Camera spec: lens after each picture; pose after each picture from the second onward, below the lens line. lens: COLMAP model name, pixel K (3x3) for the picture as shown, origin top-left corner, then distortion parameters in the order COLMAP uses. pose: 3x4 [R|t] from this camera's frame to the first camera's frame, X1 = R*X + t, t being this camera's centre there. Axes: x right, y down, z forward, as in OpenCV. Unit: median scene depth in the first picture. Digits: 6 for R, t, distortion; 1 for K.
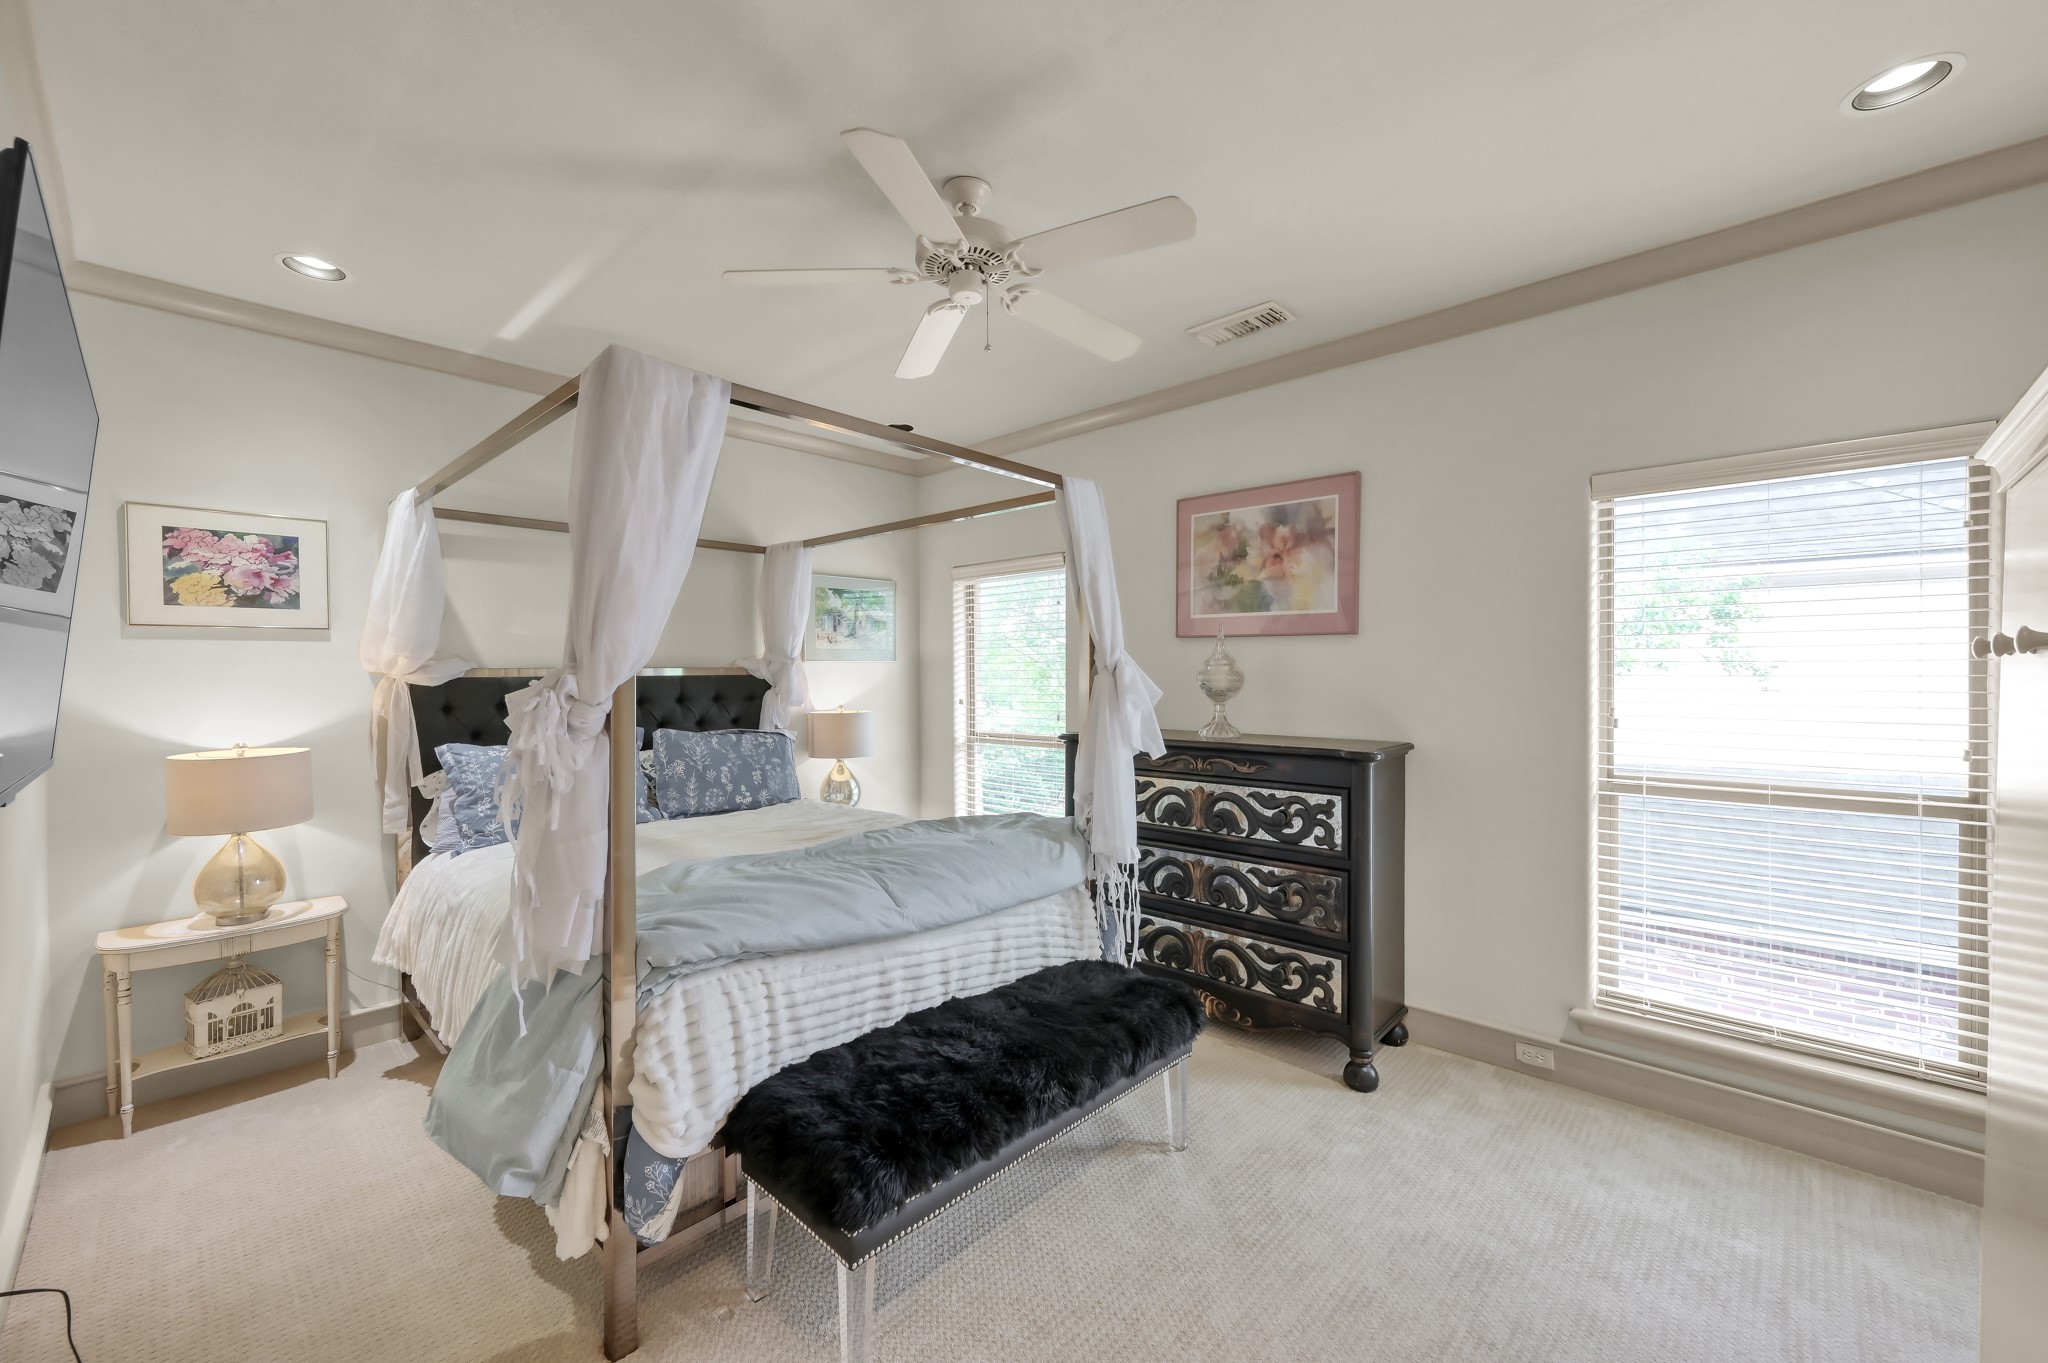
lens RADIAL K [[819.3, 0, 1021.6], [0, 819.3, 681.1], [0, 0, 1]] dist [-0.003733, 0.000133]
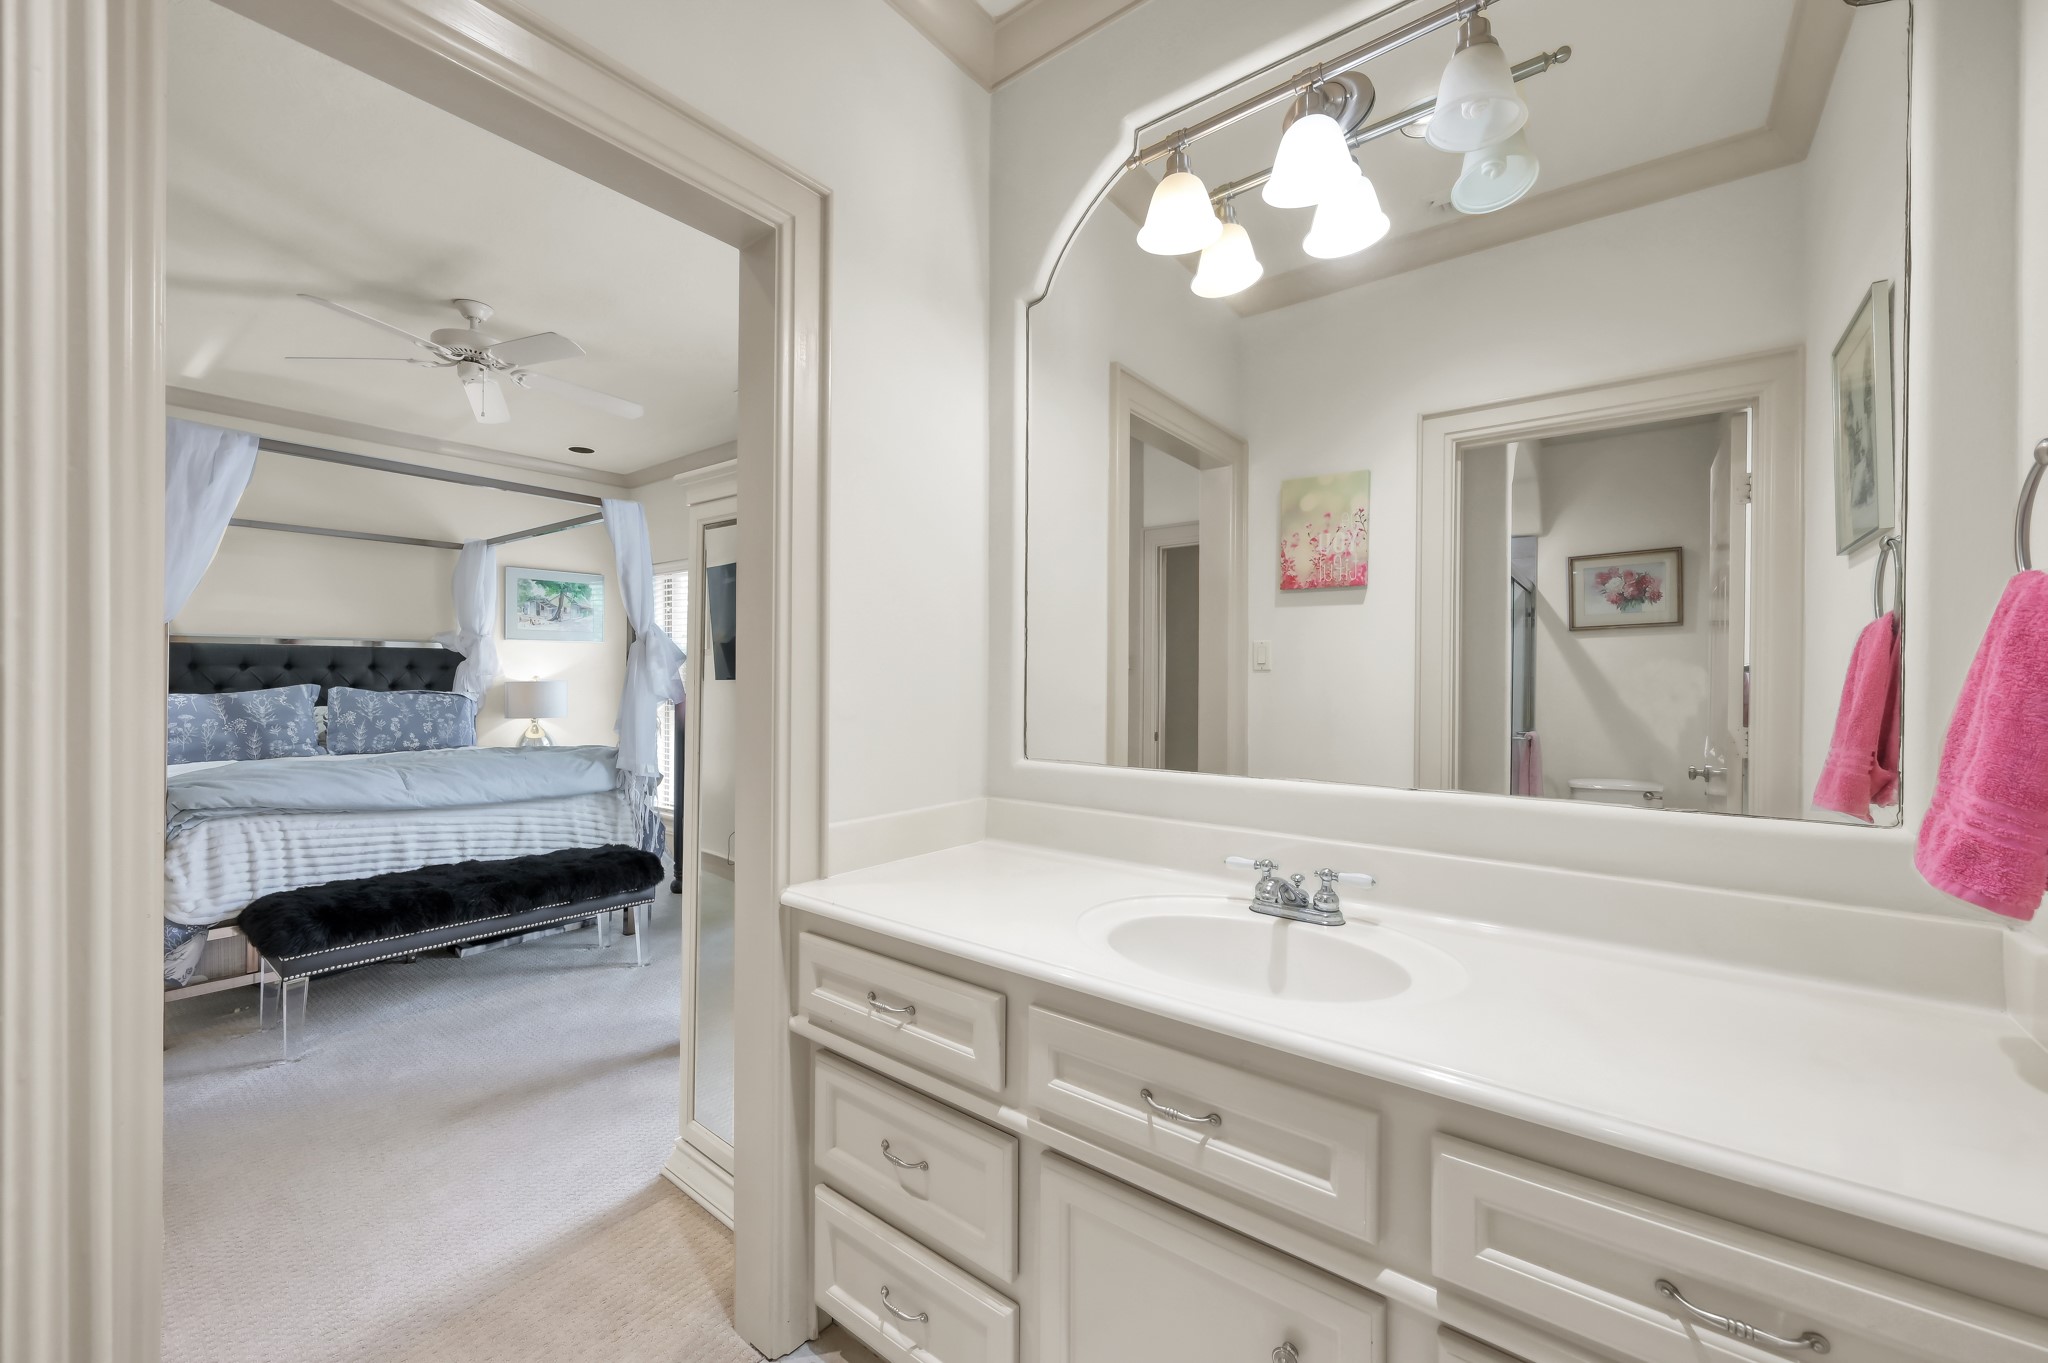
lens RADIAL K [[819.3, 0, 1024.6], [0, 819.3, 683.5], [0, 0, 1]] dist [-0.003733, 0.000133]
pose [[0.996204, 0.008361, 0.086647, 0.821306], [-0.008303, 0.999965, -0.001041, 0.074874], [-0.086652, 0.000317, 0.996239, -0.562268]]
